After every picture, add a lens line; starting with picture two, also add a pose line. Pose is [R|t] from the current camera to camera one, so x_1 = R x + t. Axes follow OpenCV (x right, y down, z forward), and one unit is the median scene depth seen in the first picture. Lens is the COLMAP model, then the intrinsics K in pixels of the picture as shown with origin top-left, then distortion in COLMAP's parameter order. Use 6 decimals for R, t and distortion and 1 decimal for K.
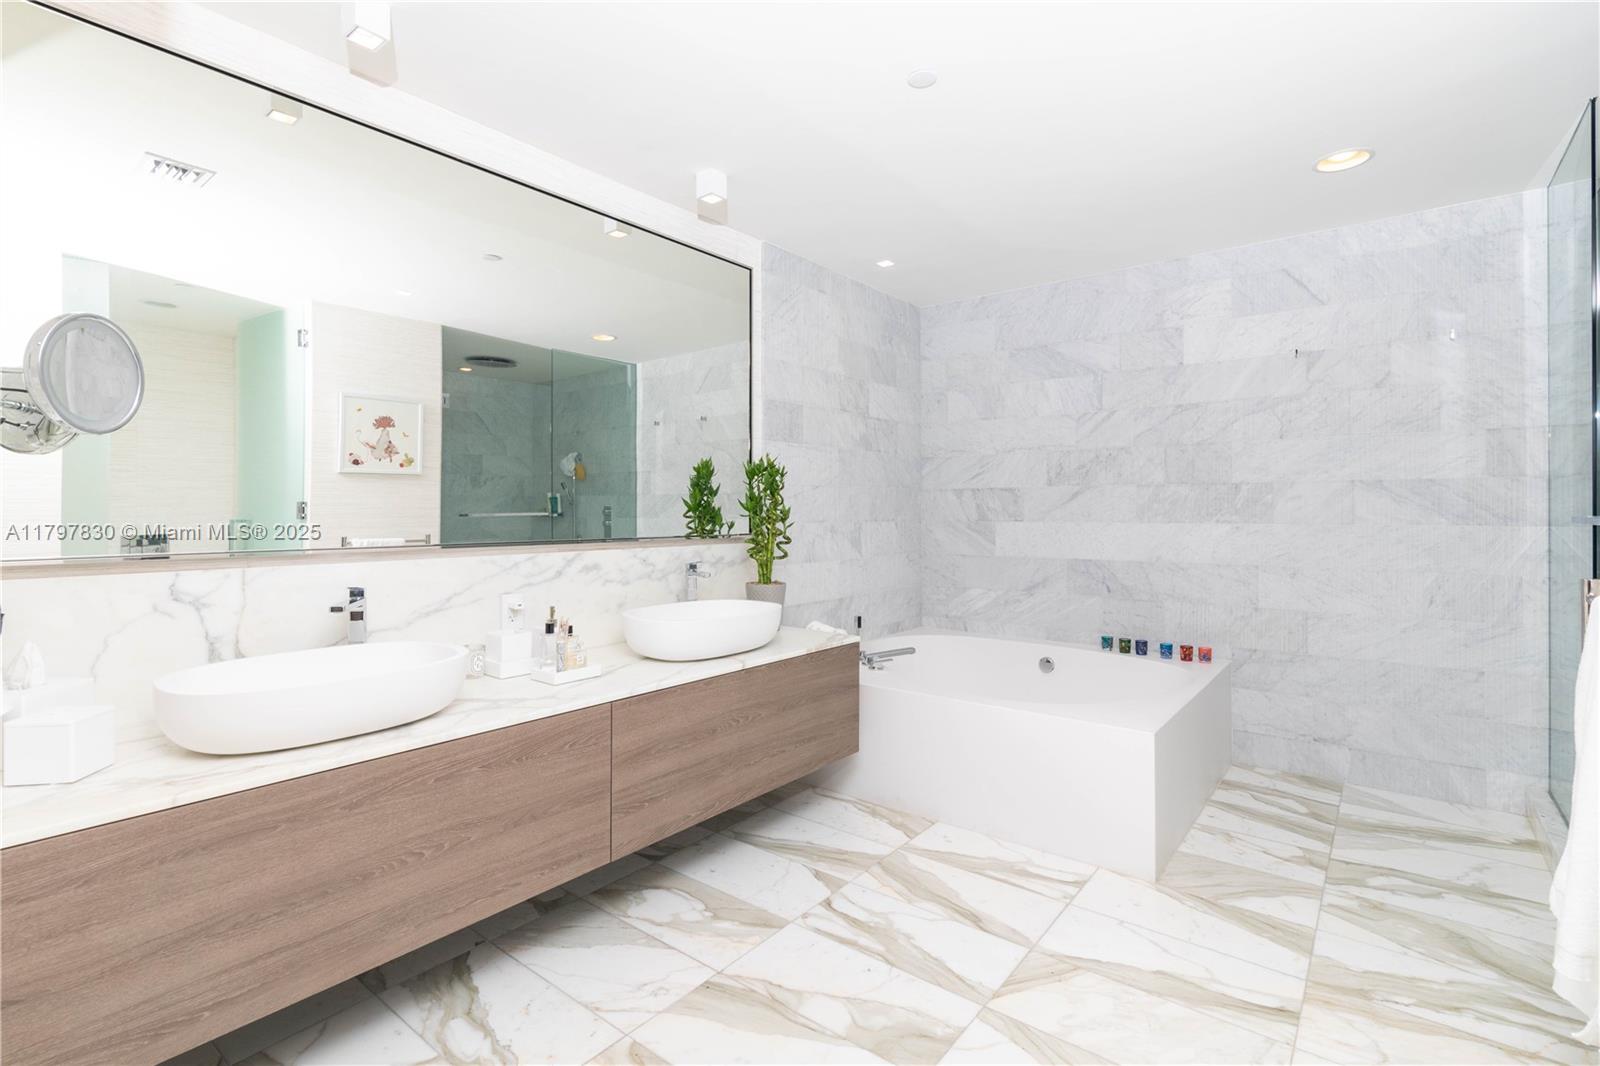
lens RADIAL K [[753.6, 0, 800.2], [0, 753.6, 504.8], [0, 0, 1]] dist [-0.000255, -0.000074]
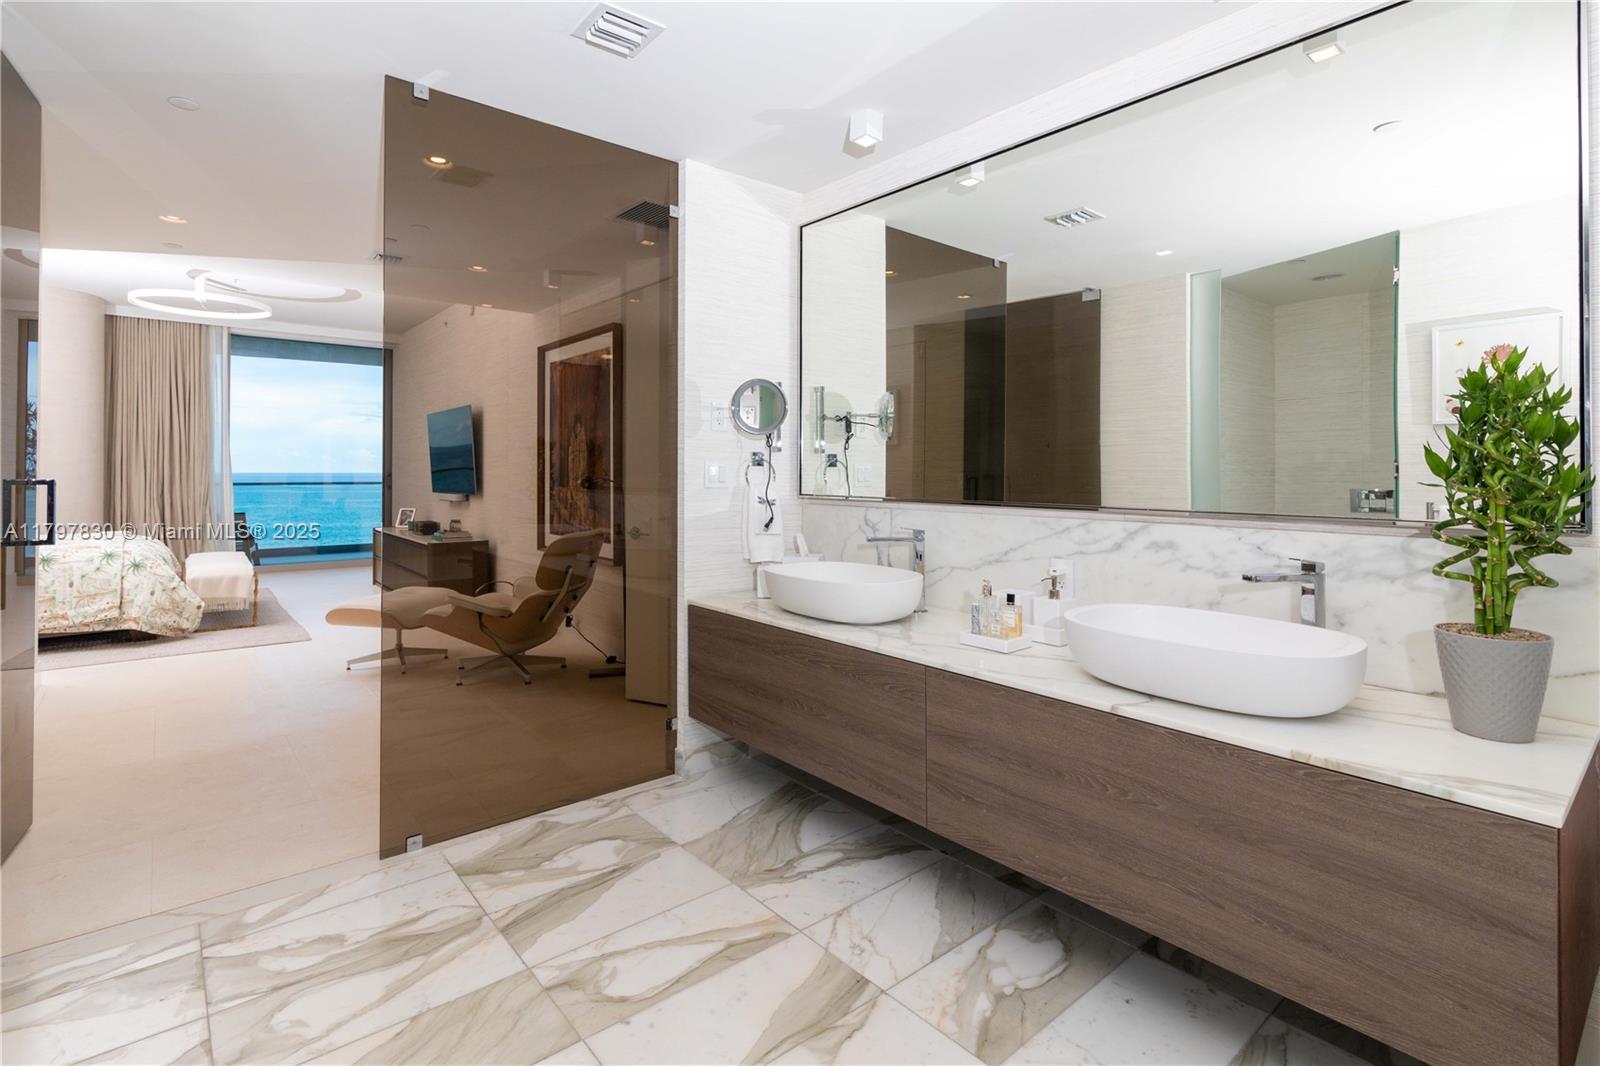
lens RADIAL K [[760.4, 0, 792.4], [0, 760.4, 464.0], [0, 0, 1]] dist [-0.000217, -0.000408]
pose [[-0.205524, -0.009514, -0.978606, 0.449434], [0.003689, 0.999938, -0.010497, 0.004298], [0.978645, -0.005768, -0.205476, 0.610125]]
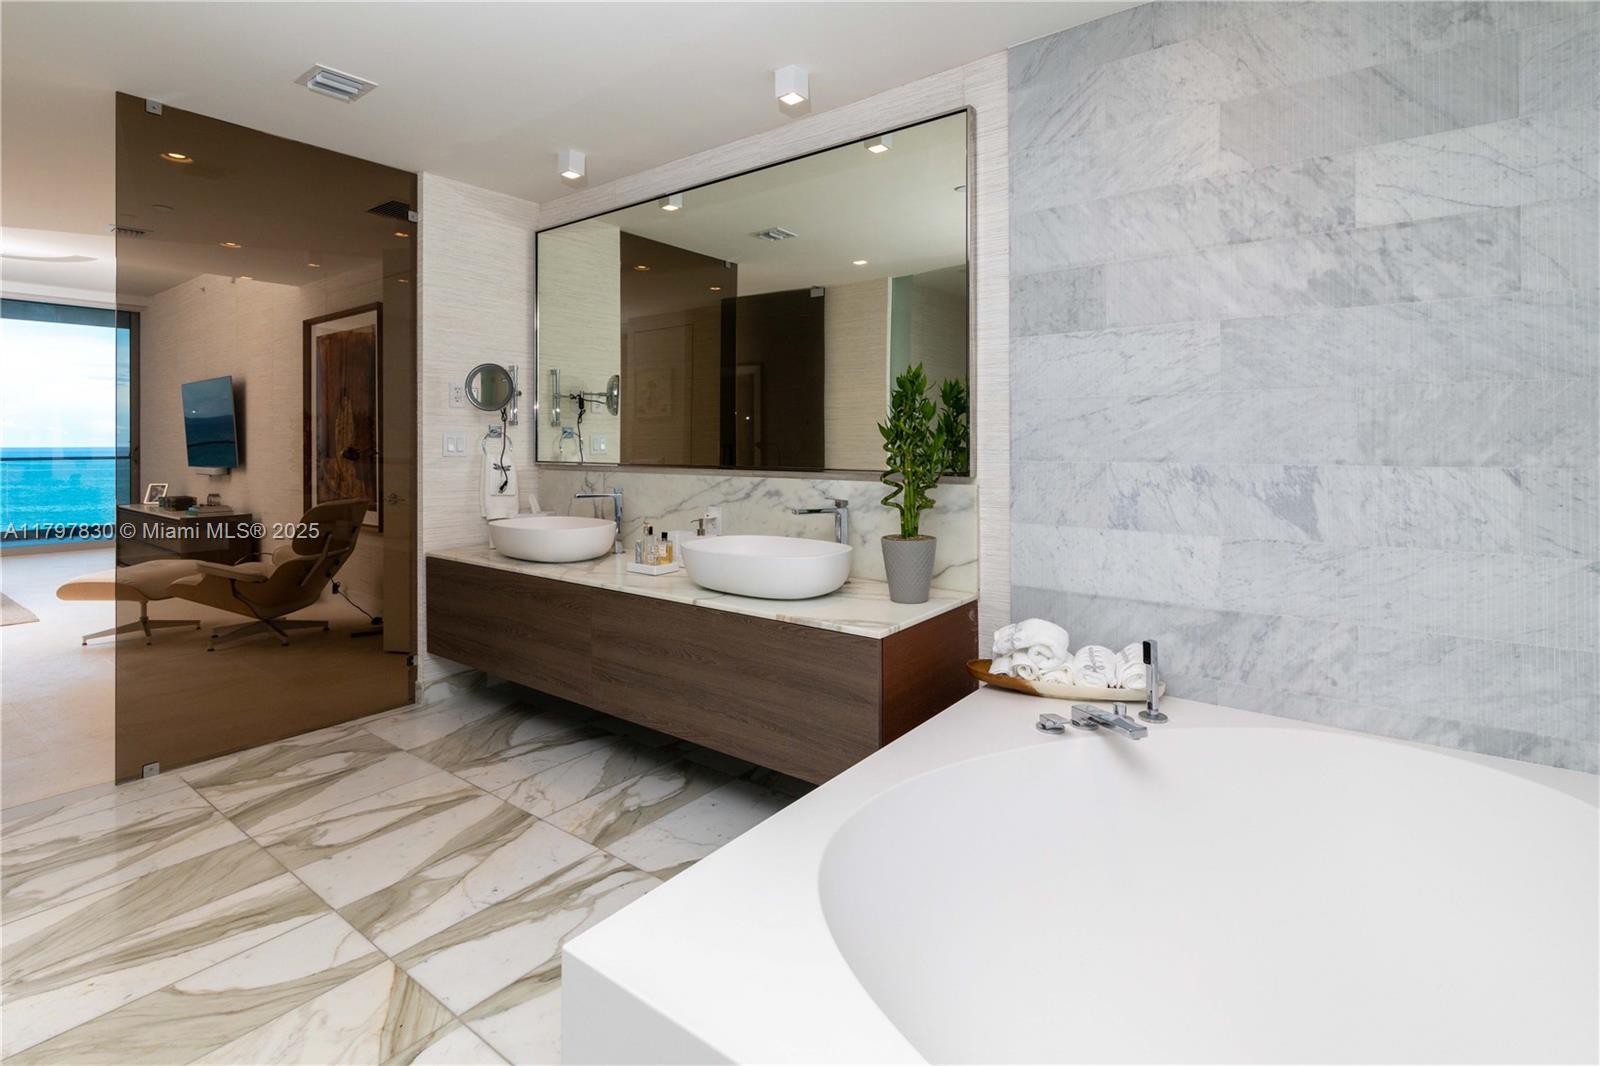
lens RADIAL K [[764.2, 0, 795.3], [0, 764.2, 436.7], [0, 0, 1]] dist [-0.000048, 0.000034]
pose [[0.012272, -0.005310, -0.999911, 0.643423], [0.010011, 0.999936, -0.005188, 0.005786], [0.999875, -0.009946, 0.012324, 0.791946]]
